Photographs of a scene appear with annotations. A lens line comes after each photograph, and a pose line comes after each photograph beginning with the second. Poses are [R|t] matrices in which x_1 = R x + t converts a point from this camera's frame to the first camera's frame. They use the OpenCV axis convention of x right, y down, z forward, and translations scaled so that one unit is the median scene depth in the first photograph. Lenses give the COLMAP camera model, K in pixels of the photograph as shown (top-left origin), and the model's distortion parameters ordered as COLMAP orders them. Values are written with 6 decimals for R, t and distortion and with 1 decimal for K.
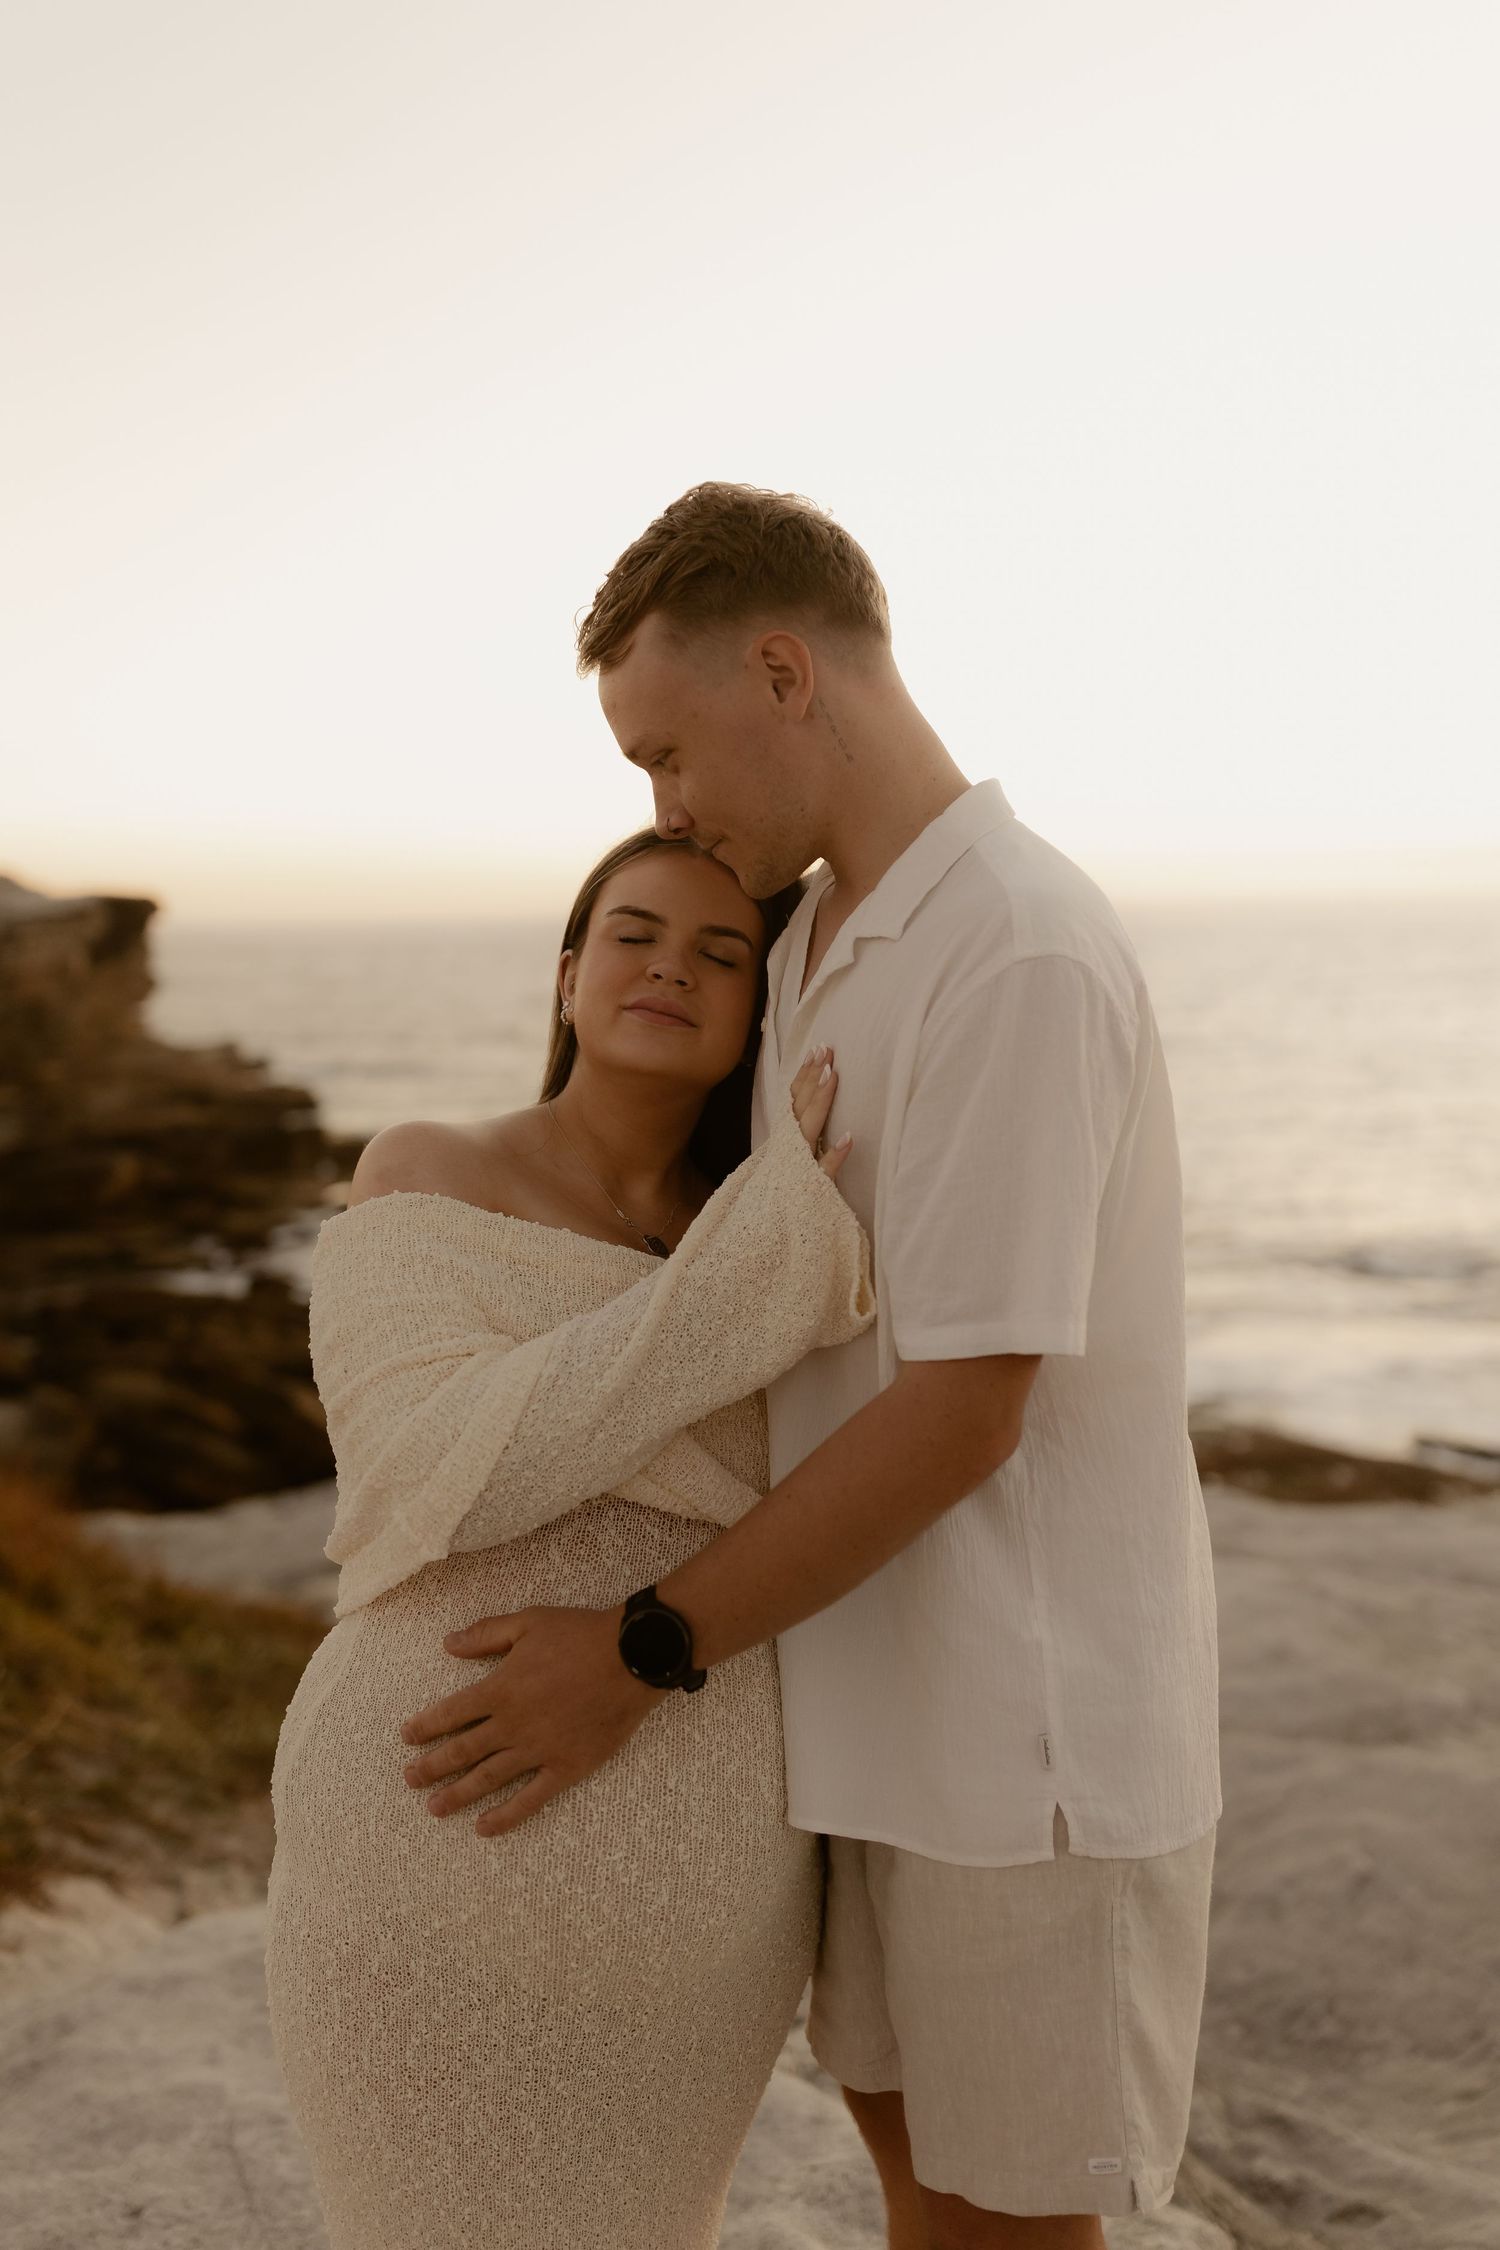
lens RADIAL K [[2157.5, 0, 750.0], [0, 2157.5, 1125.0], [0, 0, 1]] dist [0.002128, -0.000967]
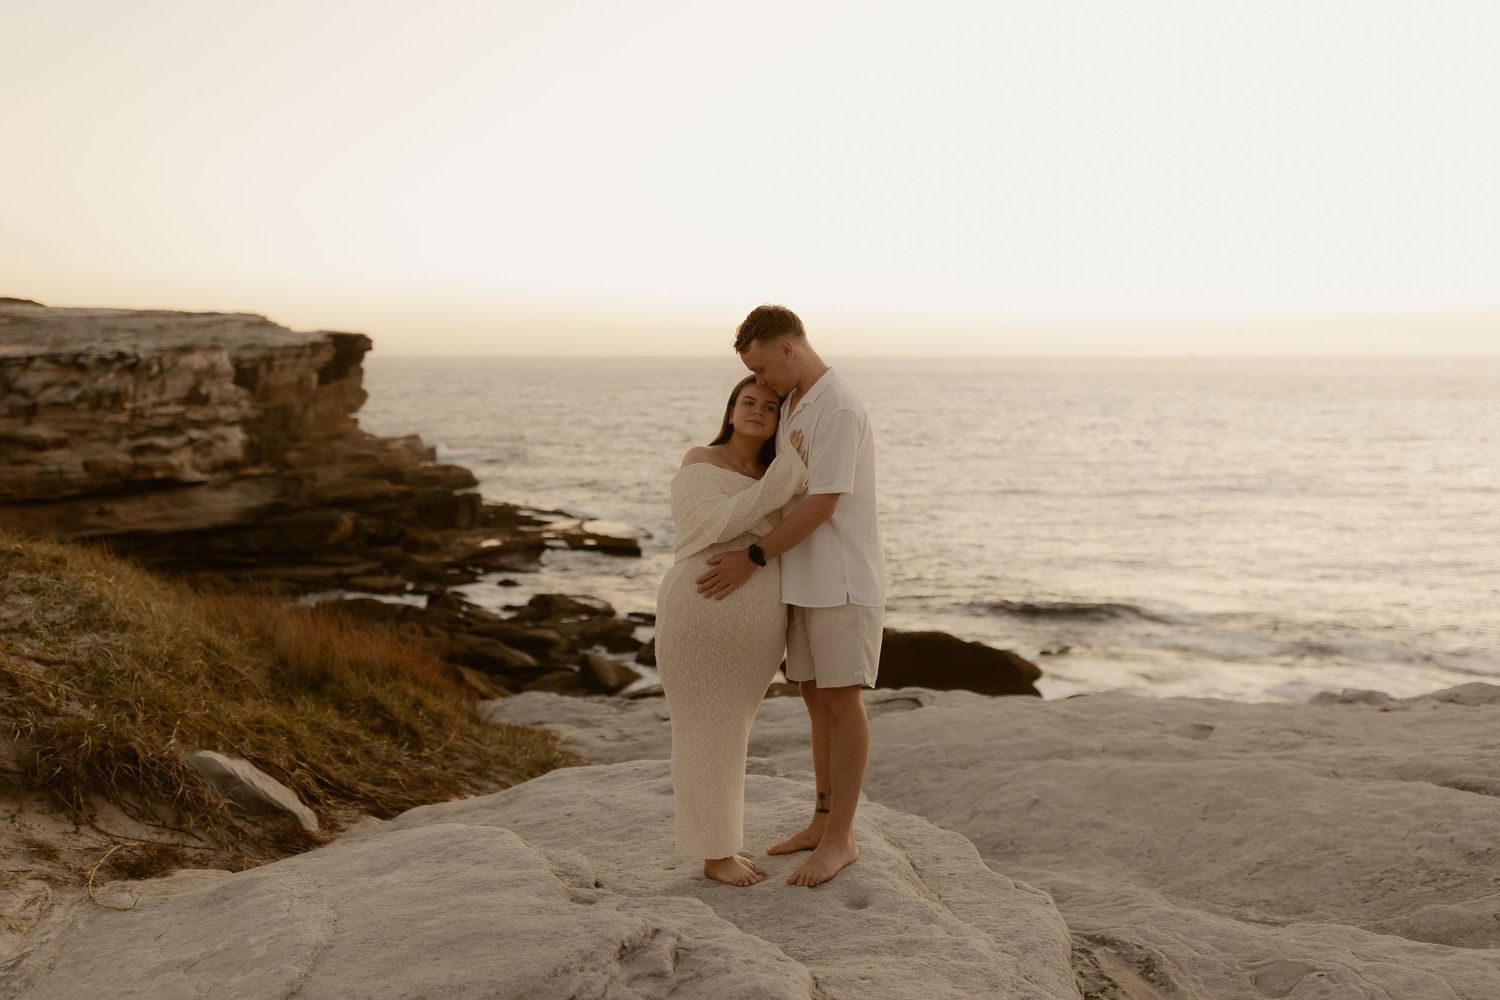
lens RADIAL K [[1521.9, 0, 748.9], [0, 1521.9, 463.4], [0, 0, 1]] dist [-0.016041, -0.011402]
pose [[0.999831, 0.013407, -0.012599, -0.013509], [-0.013704, 0.999623, -0.023797, 0.083805], [0.012275, 0.023965, 0.999637, -1.651556]]
